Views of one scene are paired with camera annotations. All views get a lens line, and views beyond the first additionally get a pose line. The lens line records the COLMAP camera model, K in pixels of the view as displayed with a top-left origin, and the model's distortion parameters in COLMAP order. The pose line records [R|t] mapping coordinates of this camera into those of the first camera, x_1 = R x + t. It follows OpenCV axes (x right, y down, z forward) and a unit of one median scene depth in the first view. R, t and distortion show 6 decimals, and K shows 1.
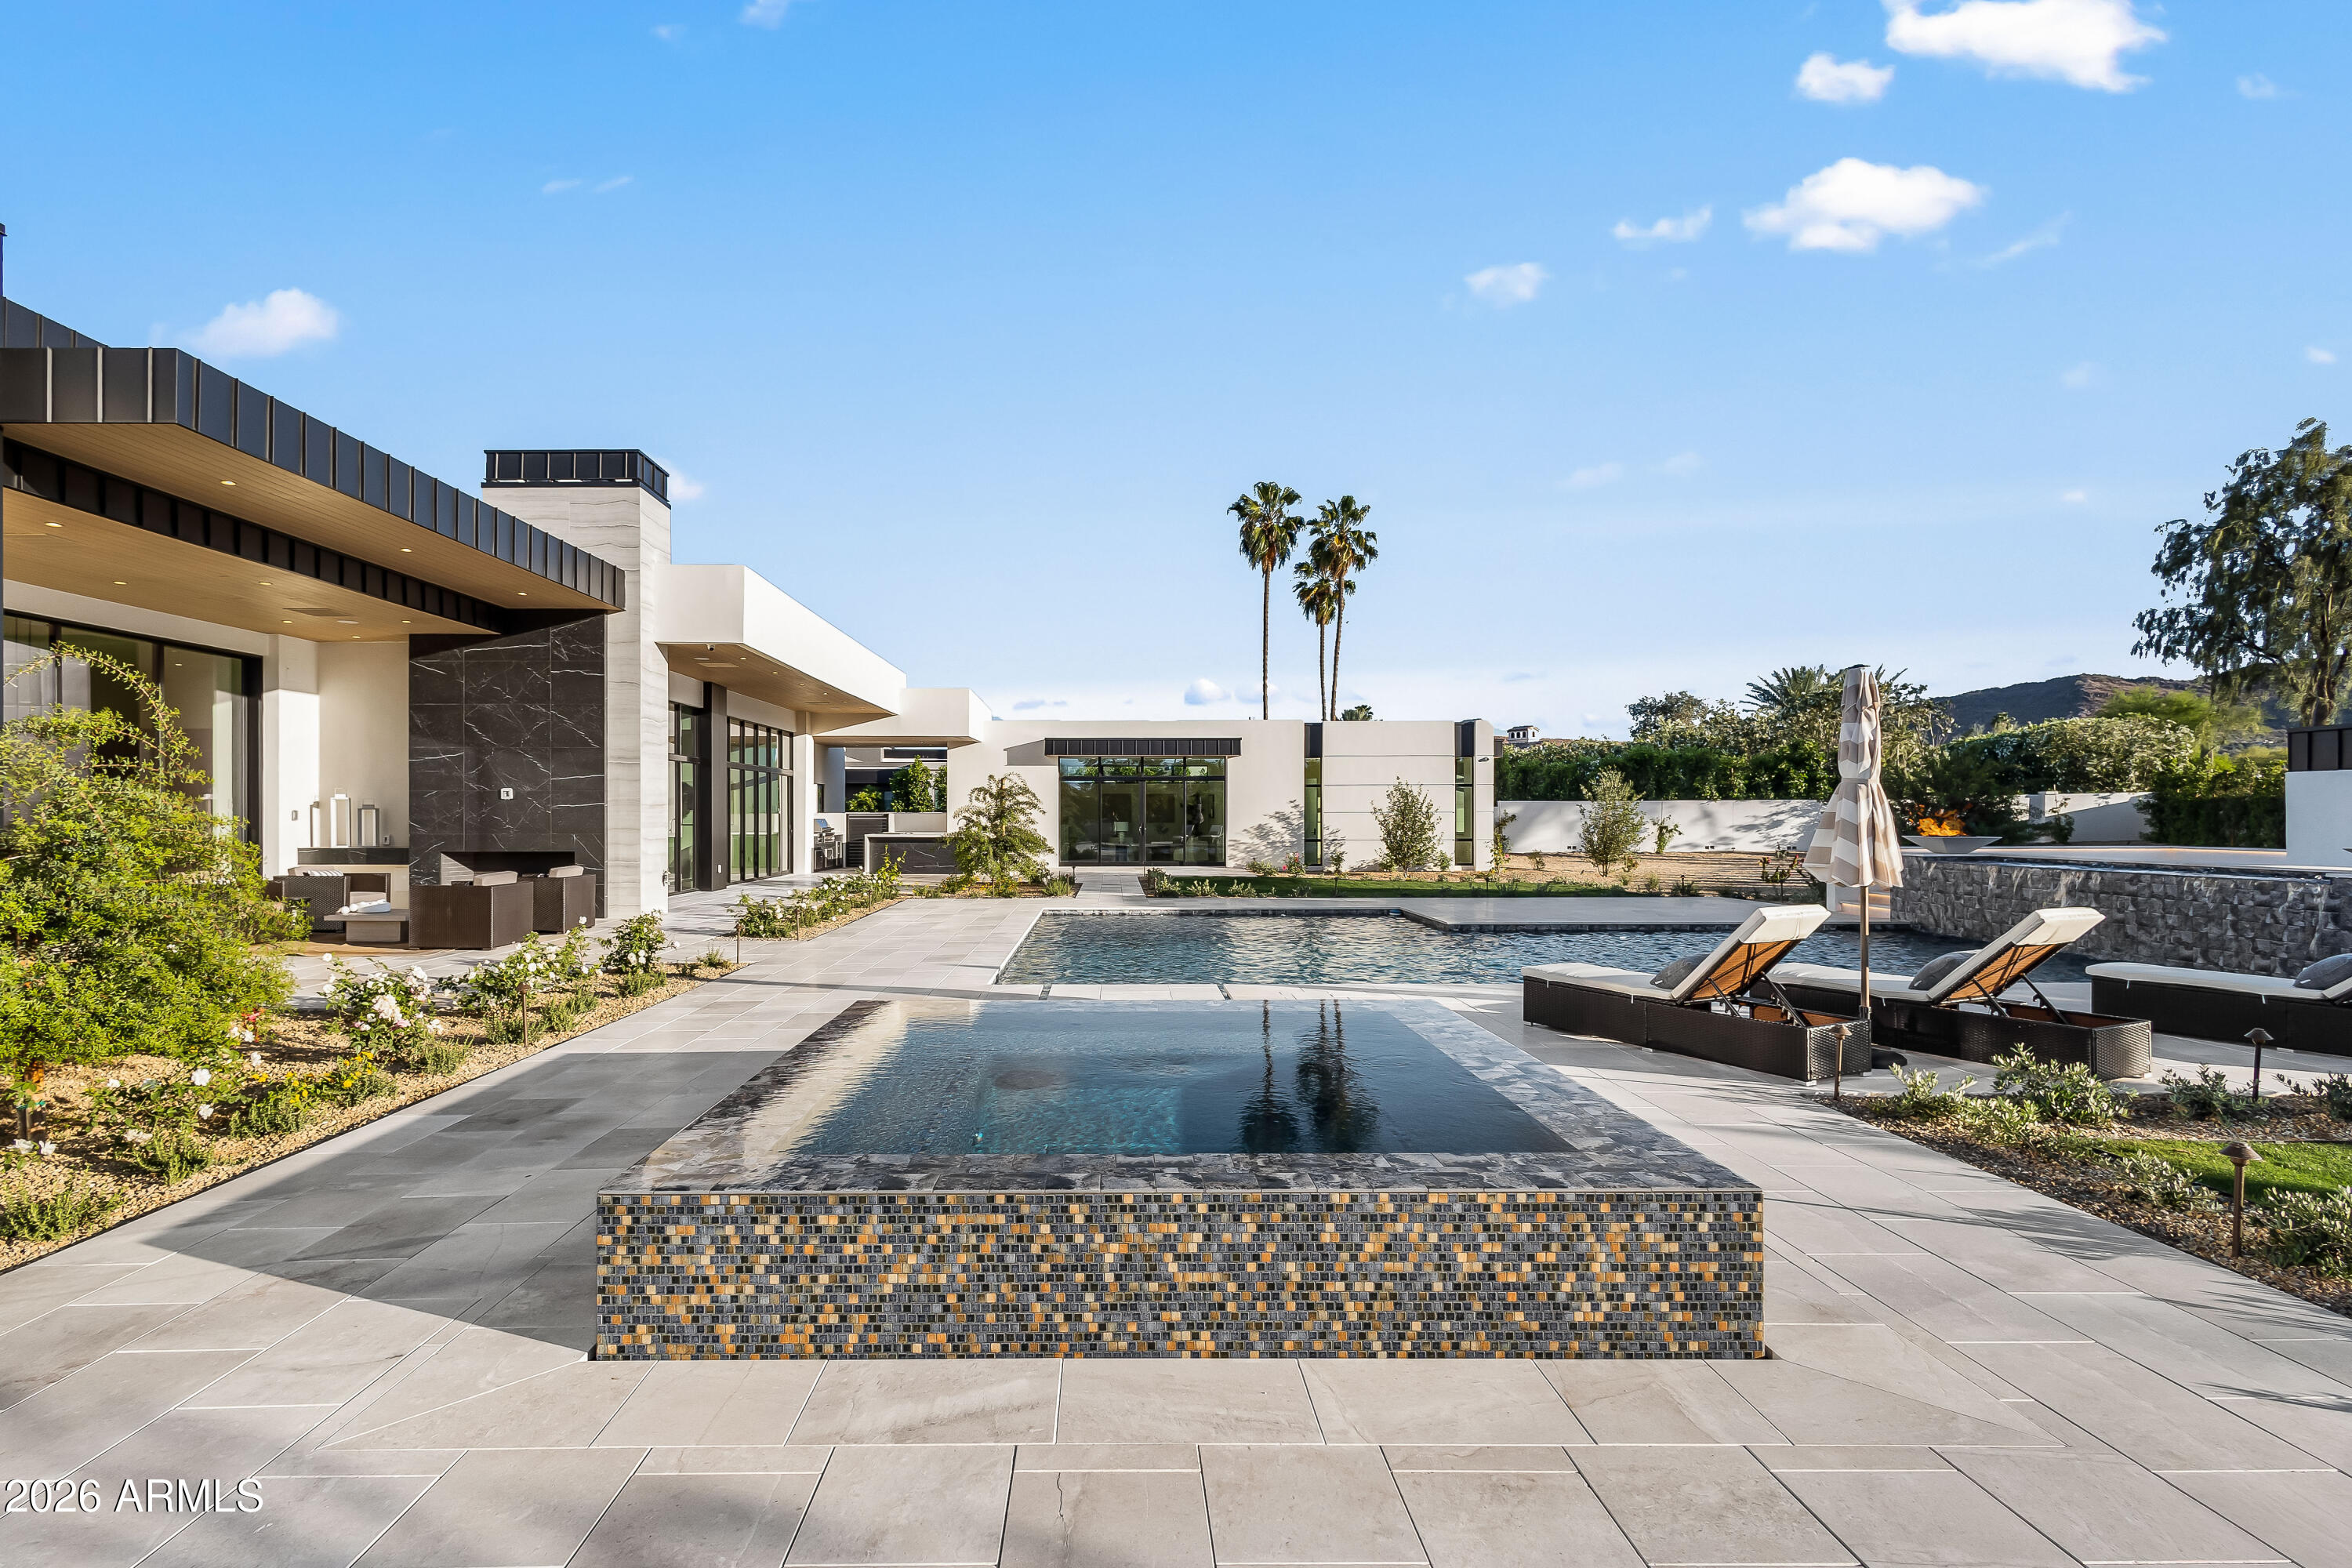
lens RADIAL K [[1124.7, 0, 1109.7], [0, 1124.7, 812.3], [0, 0, 1]] dist [0.004619, 0.000659]
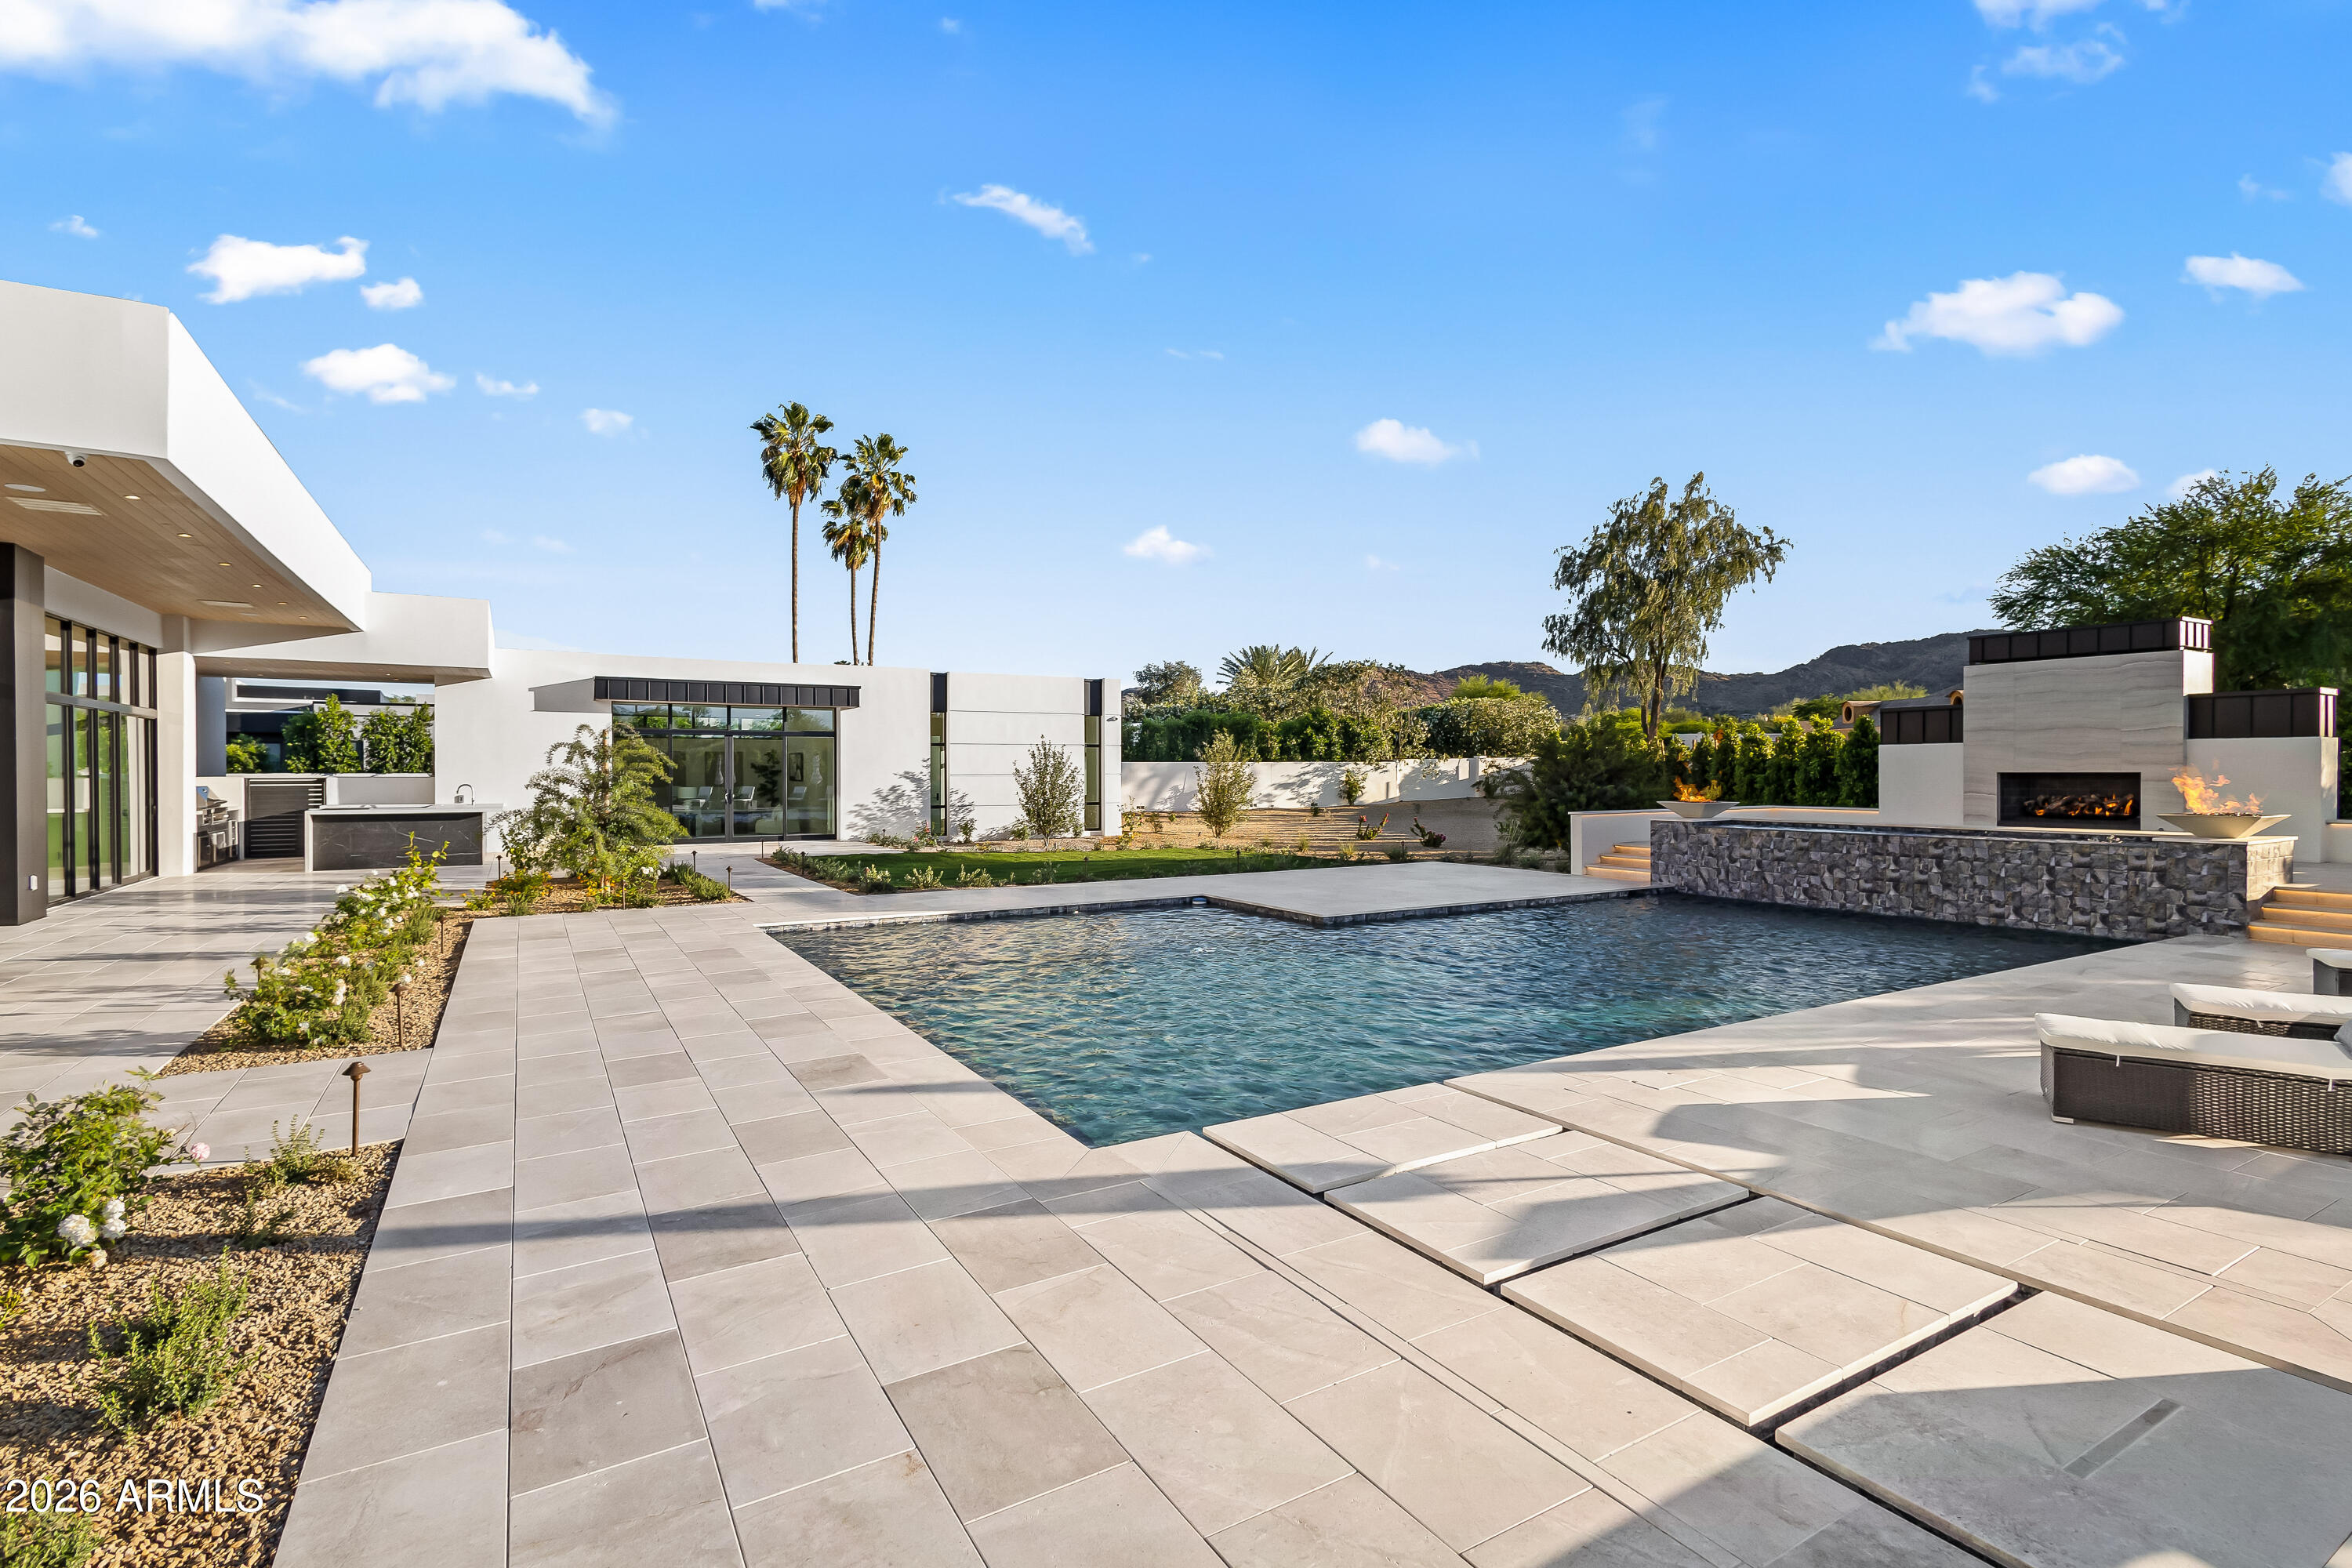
lens RADIAL K [[1099.4, 0, 1176.0], [0, 1099.4, 784.0], [0, 0, 1]] dist [0.001735, -0.000122]
pose [[0.859640, -0.006287, 0.510862, -0.138263], [-0.000606, 0.999911, 0.013325, -0.005960], [-0.510900, -0.011764, 0.859559, 0.242666]]
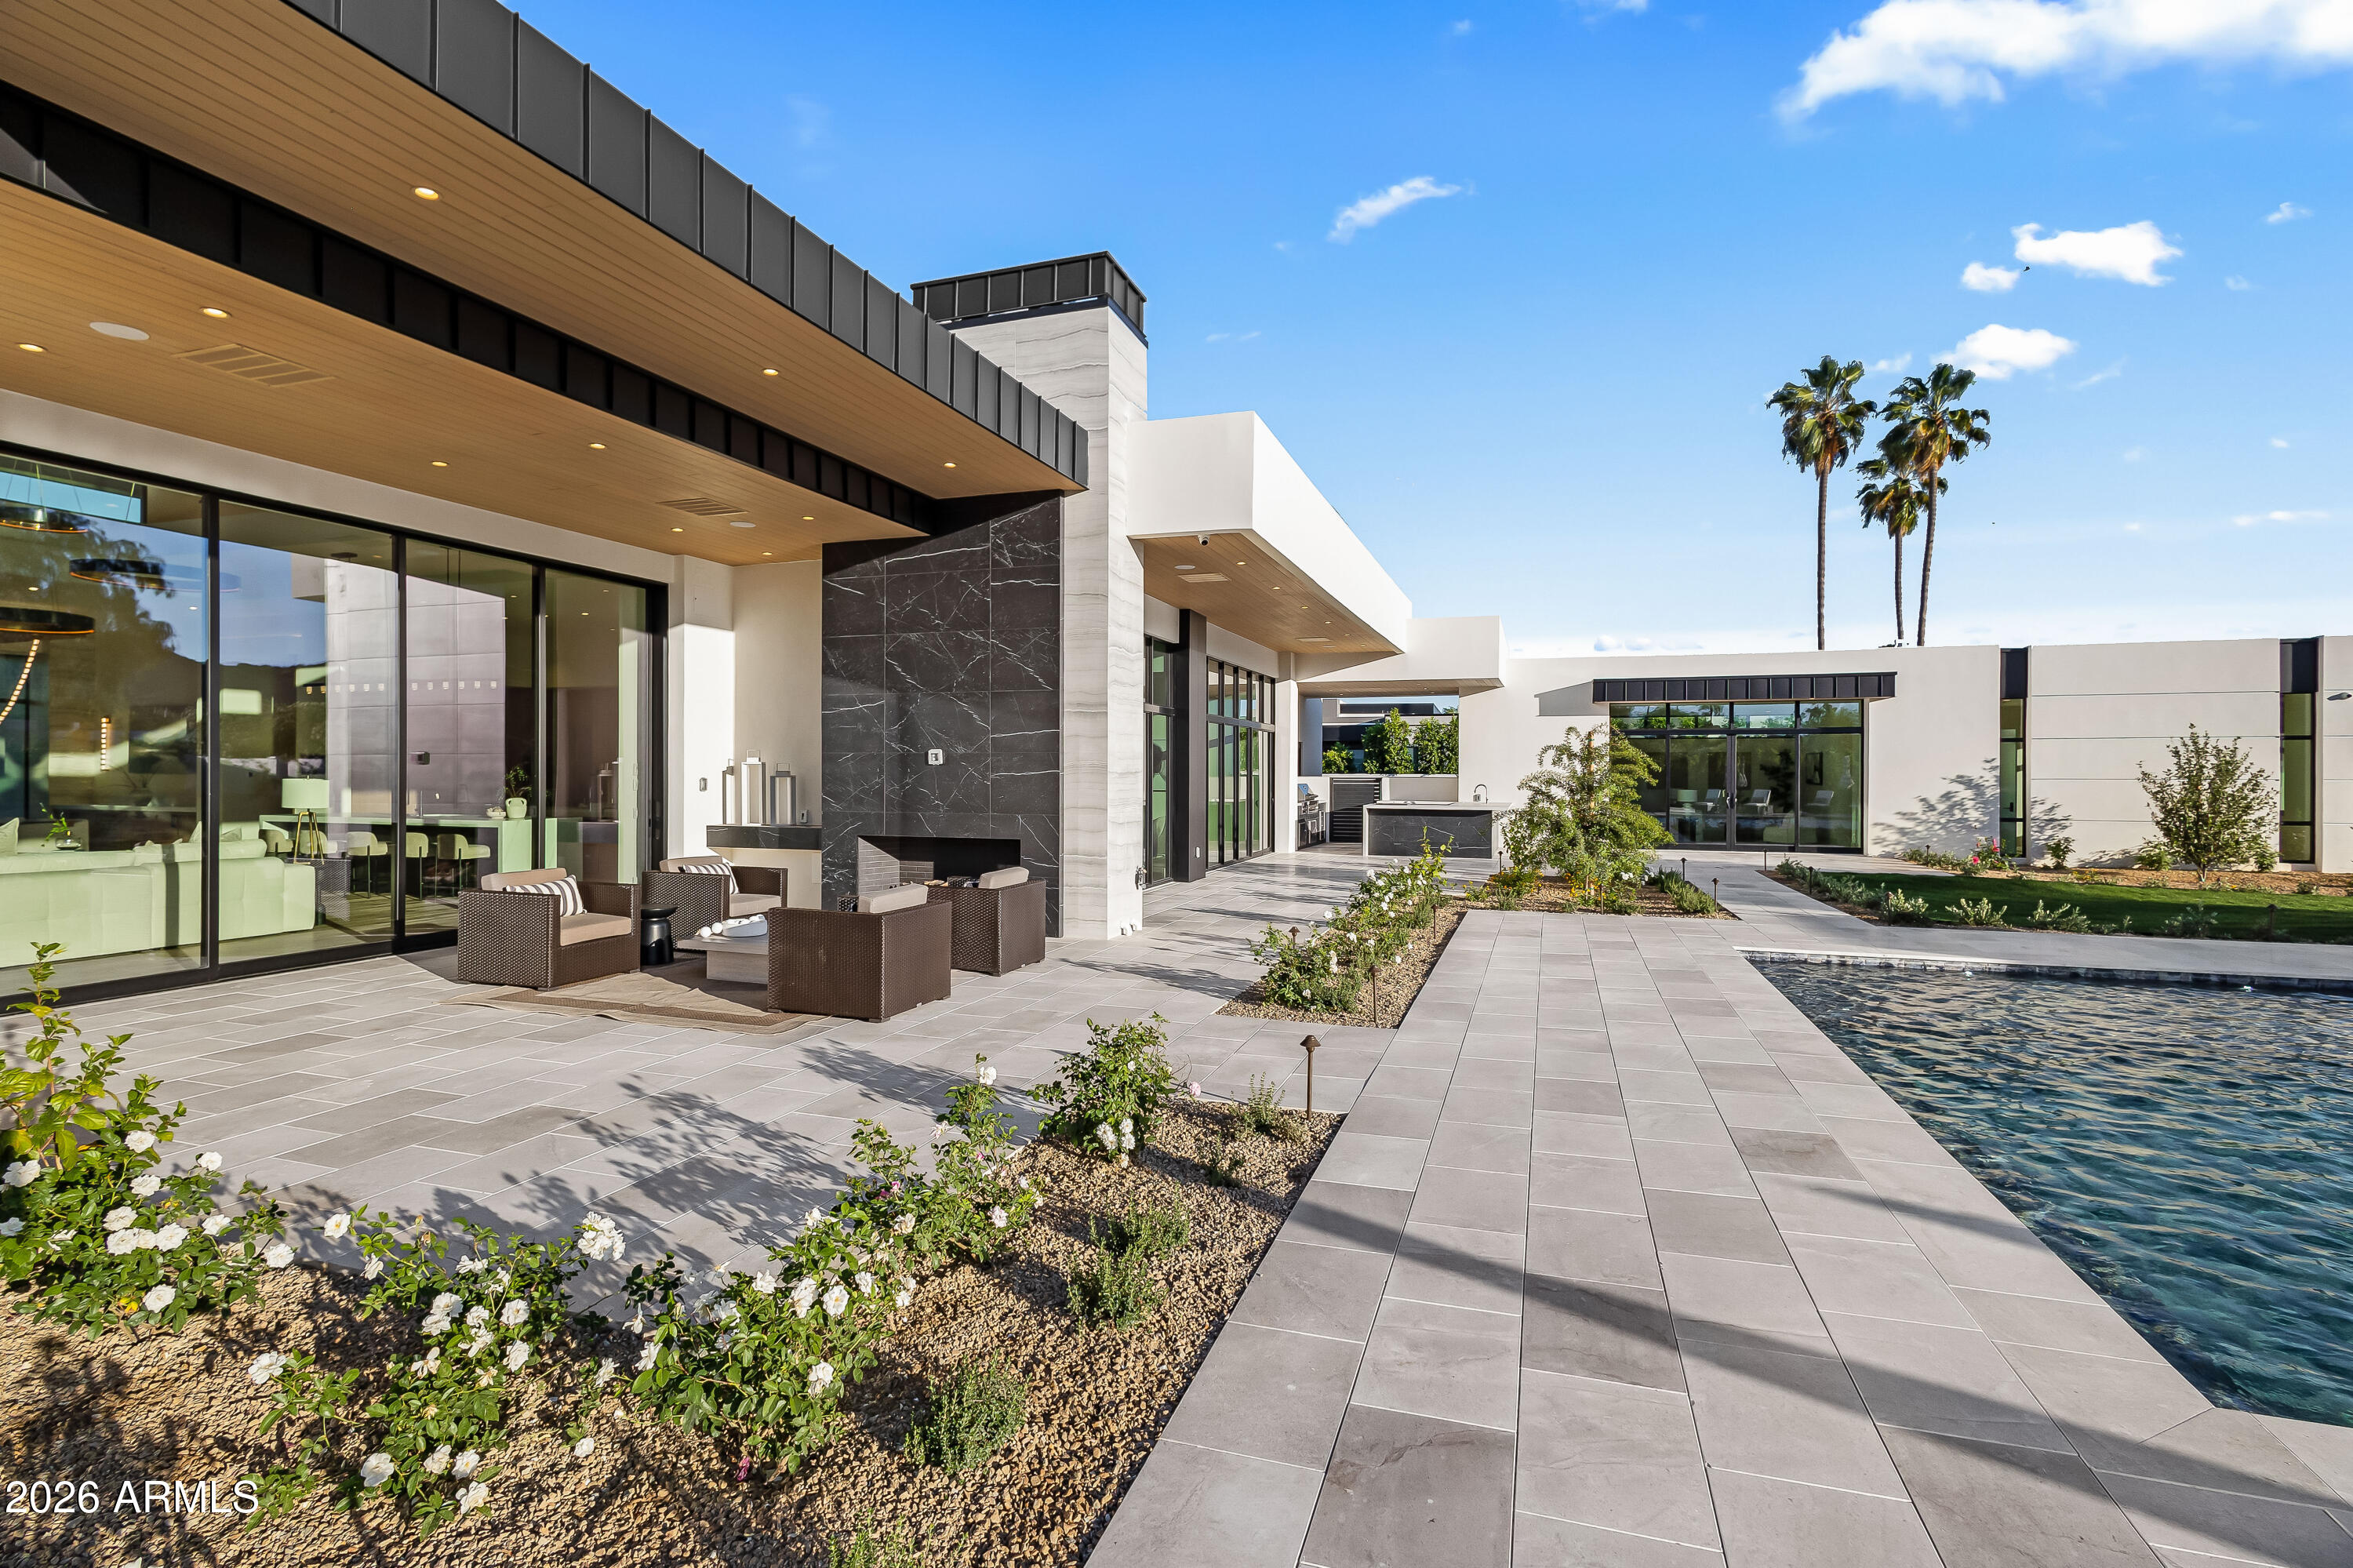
lens RADIAL K [[1114.3, 0, 1160.1], [0, 1114.3, 766.8], [0, 0, 1]] dist [0.003973, 0.000579]
pose [[0.943466, 0.001340, -0.331468, -0.117524], [-0.002276, 0.999994, -0.002437, -0.006256], [0.331463, 0.003053, 0.943463, 0.268886]]
